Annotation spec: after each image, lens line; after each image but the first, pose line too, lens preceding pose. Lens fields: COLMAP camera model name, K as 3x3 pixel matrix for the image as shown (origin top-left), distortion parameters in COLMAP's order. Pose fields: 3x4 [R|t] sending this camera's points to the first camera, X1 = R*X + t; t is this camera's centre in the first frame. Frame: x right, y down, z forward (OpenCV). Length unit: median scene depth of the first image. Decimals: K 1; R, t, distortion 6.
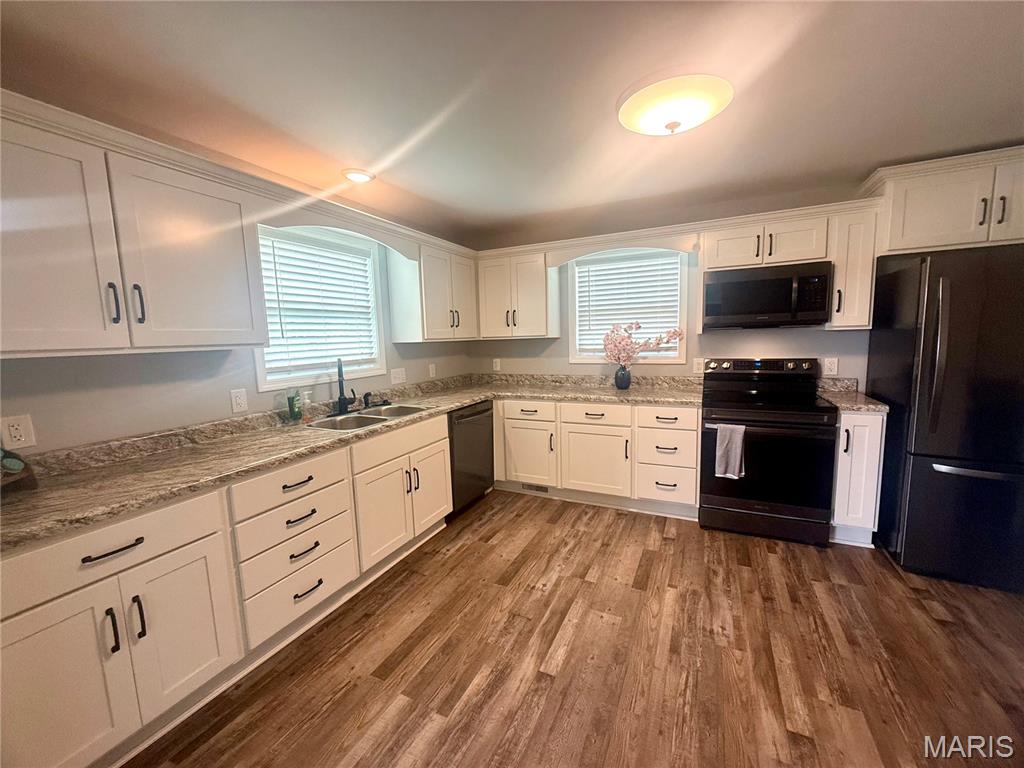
lens RADIAL K [[405.9, 0, 512.0], [0, 405.9, 384.0], [0, 0, 1]] dist [0.000647, 0.000139]
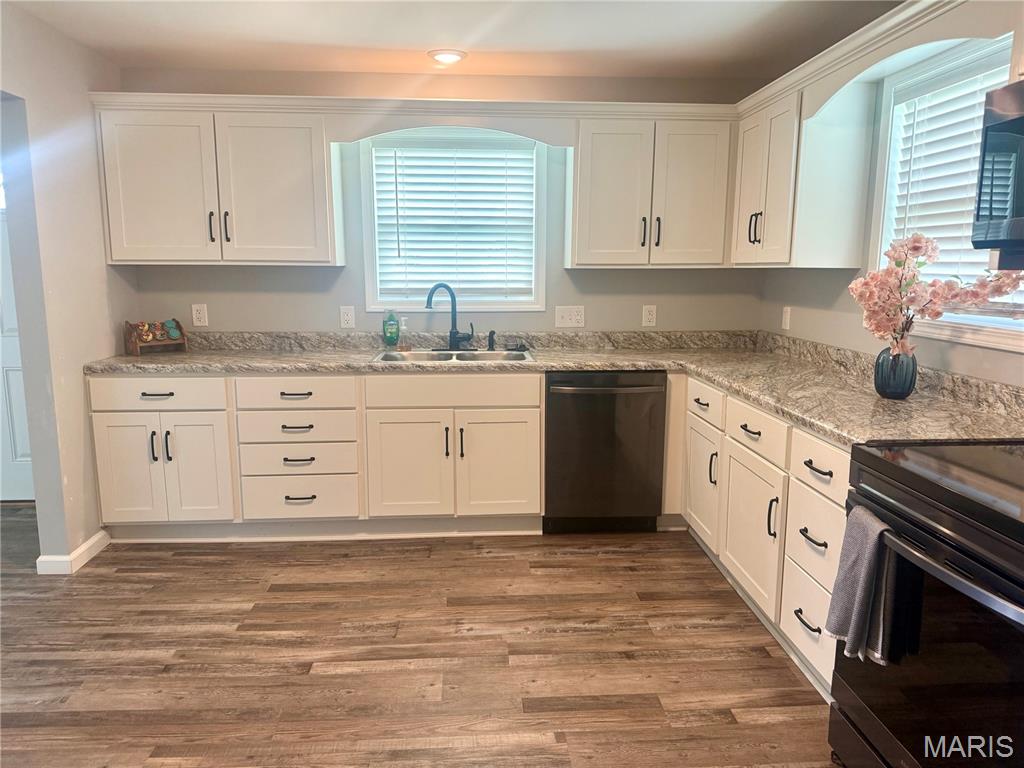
lens RADIAL K [[711.1, 0, 512.0], [0, 711.1, 384.0], [0, 0, 1]] dist [0.157632, -0.314392]
pose [[0.484992, 0.172302, -0.857377, 0.960342], [-0.120365, 0.984220, 0.129706, -0.067233], [0.866196, 0.040292, 0.498078, 0.391097]]
